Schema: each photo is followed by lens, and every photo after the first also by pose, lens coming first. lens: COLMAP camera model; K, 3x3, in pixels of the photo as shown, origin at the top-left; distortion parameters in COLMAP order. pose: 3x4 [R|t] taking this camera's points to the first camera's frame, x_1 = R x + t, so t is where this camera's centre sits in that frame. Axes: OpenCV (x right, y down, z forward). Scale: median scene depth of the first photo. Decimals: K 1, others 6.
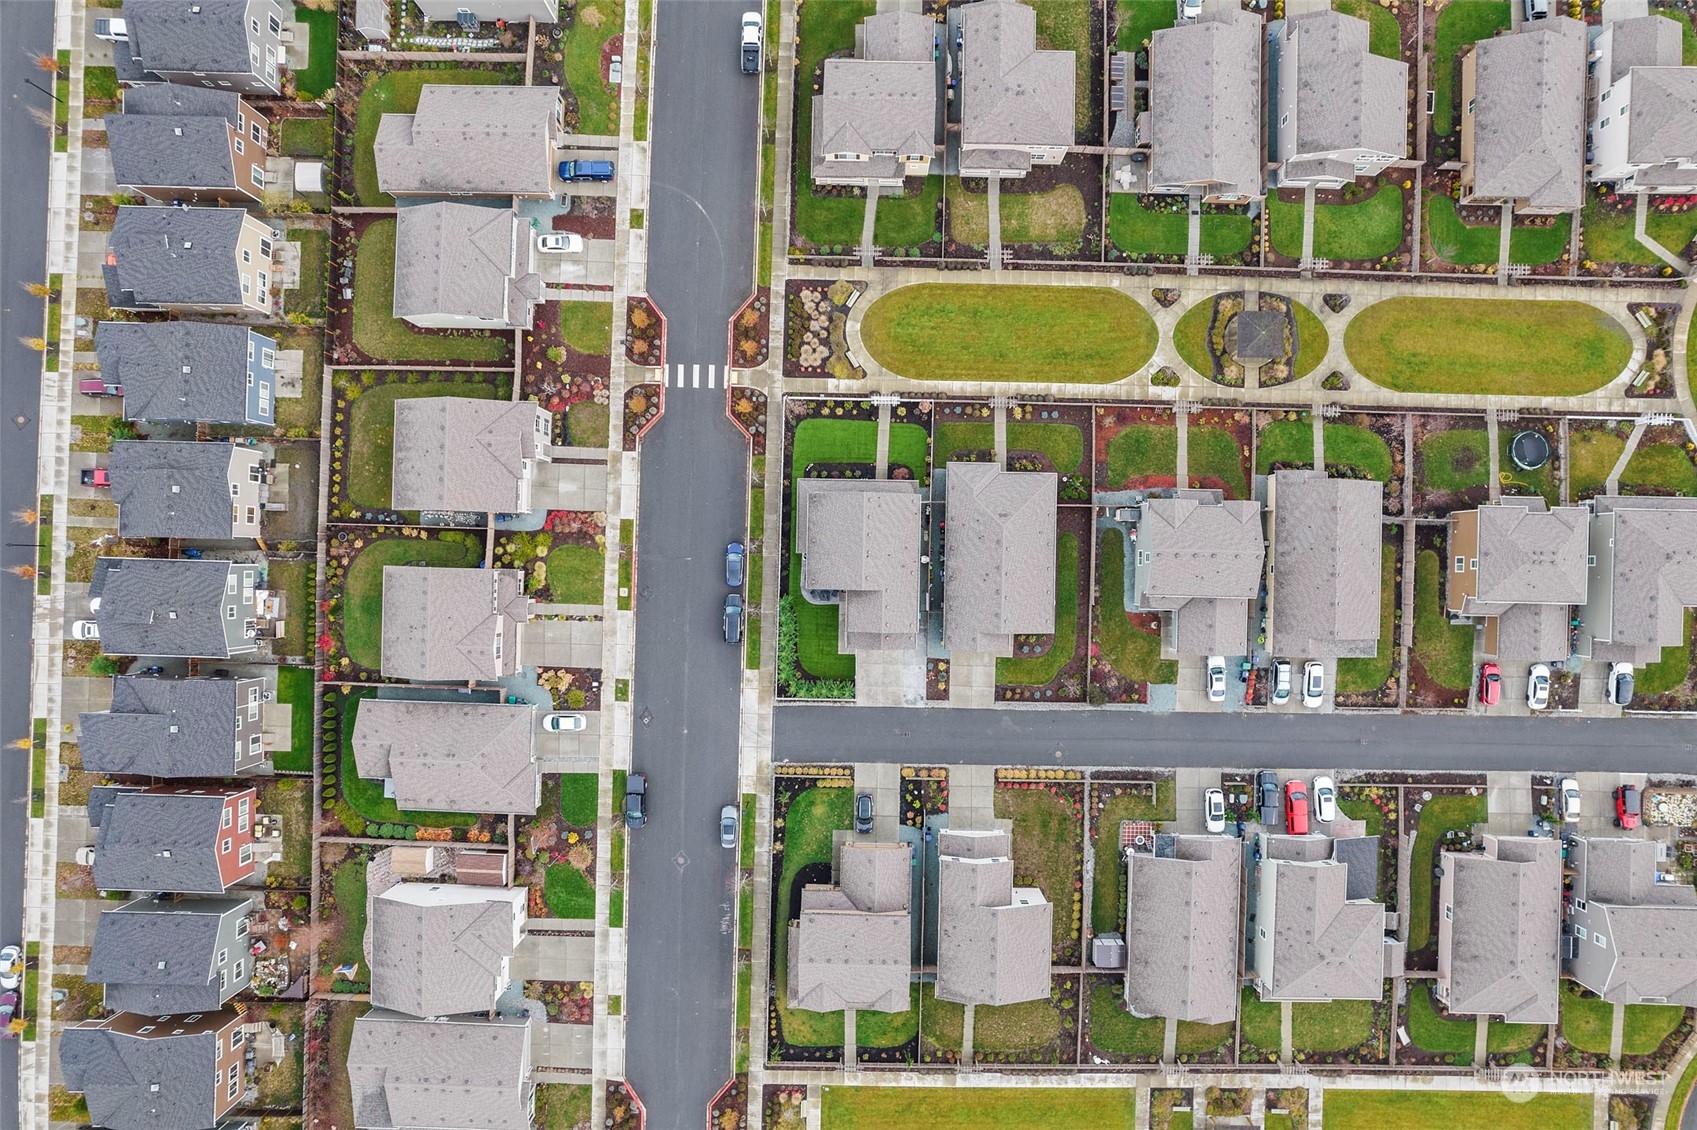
lens RADIAL K [[1063.5, 0, 848.5], [0, 1063.5, 565.0], [0, 0, 1]] dist [-0.003933, -0.000861]
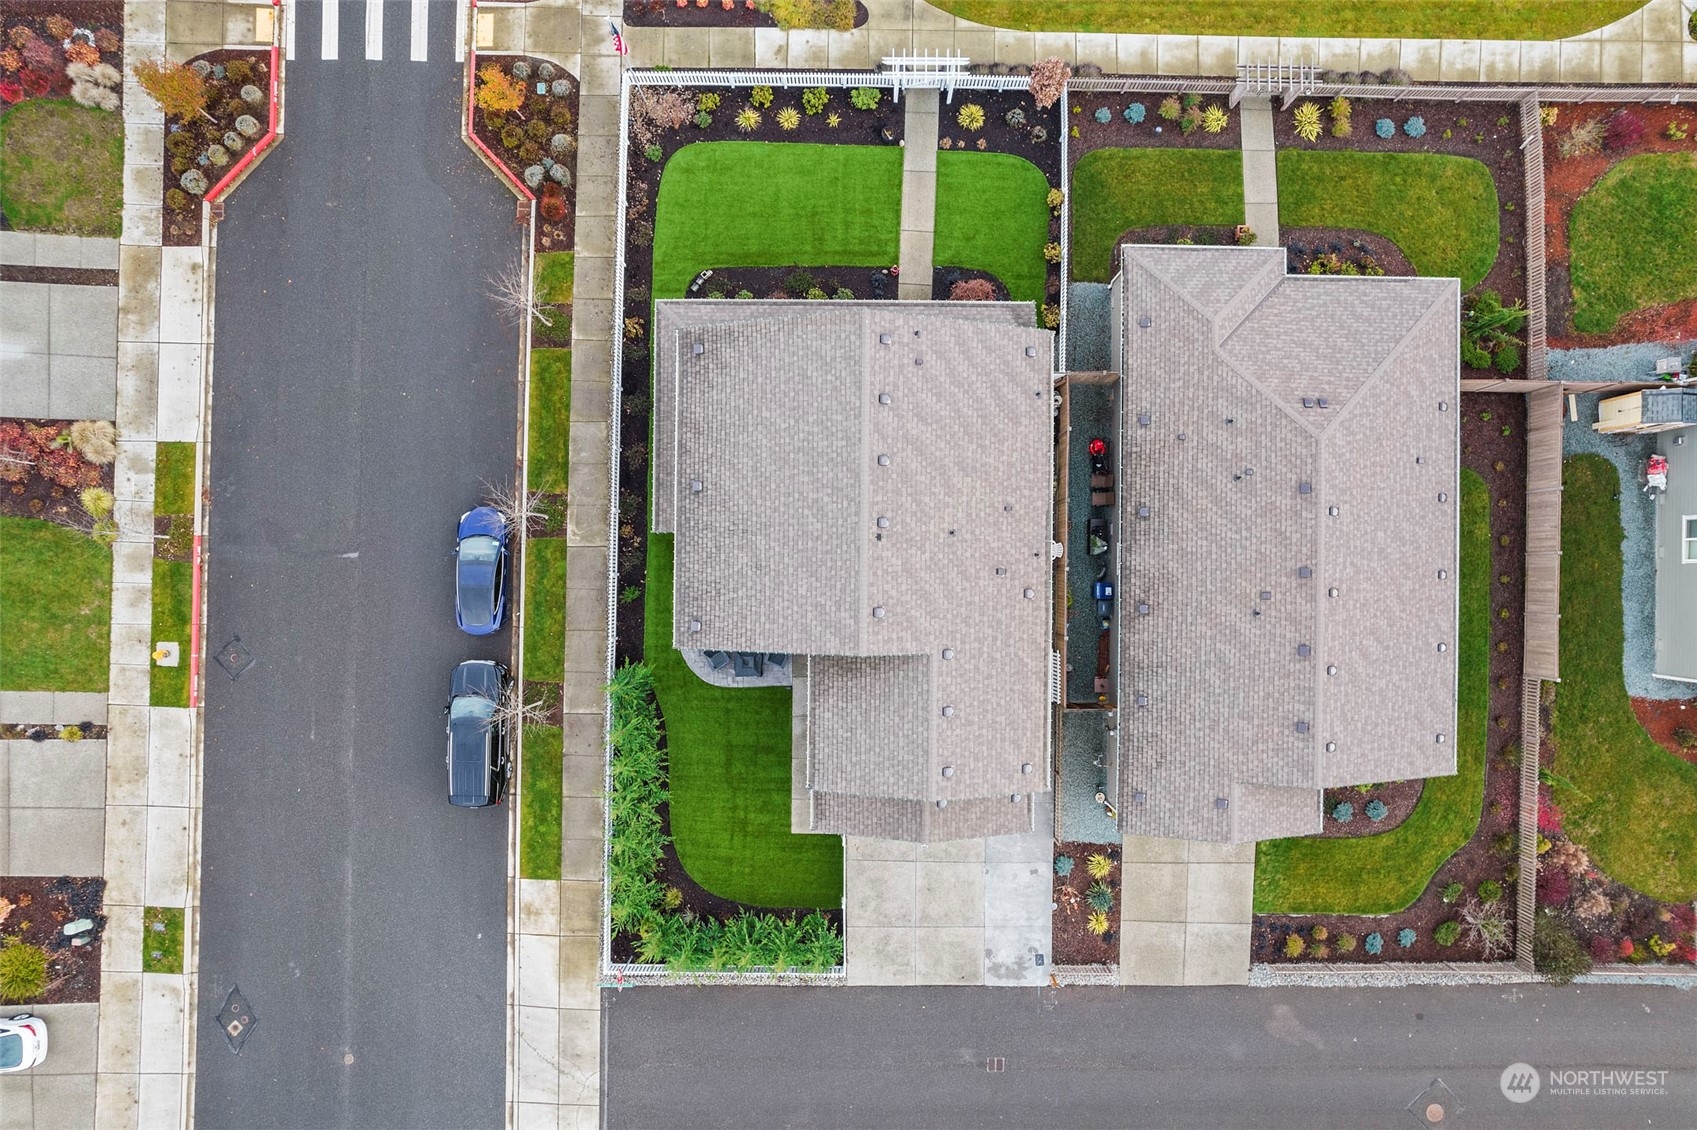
lens RADIAL K [[1063.5, 0, 848.5], [0, 1063.5, 565.0], [0, 0, 1]] dist [-0.003933, -0.000861]
pose [[0.999951, -0.009336, 0.003439, 0.008006], [0.009364, 0.999923, -0.008094, 0.001550], [-0.003363, 0.008126, 0.999961, 0.659001]]
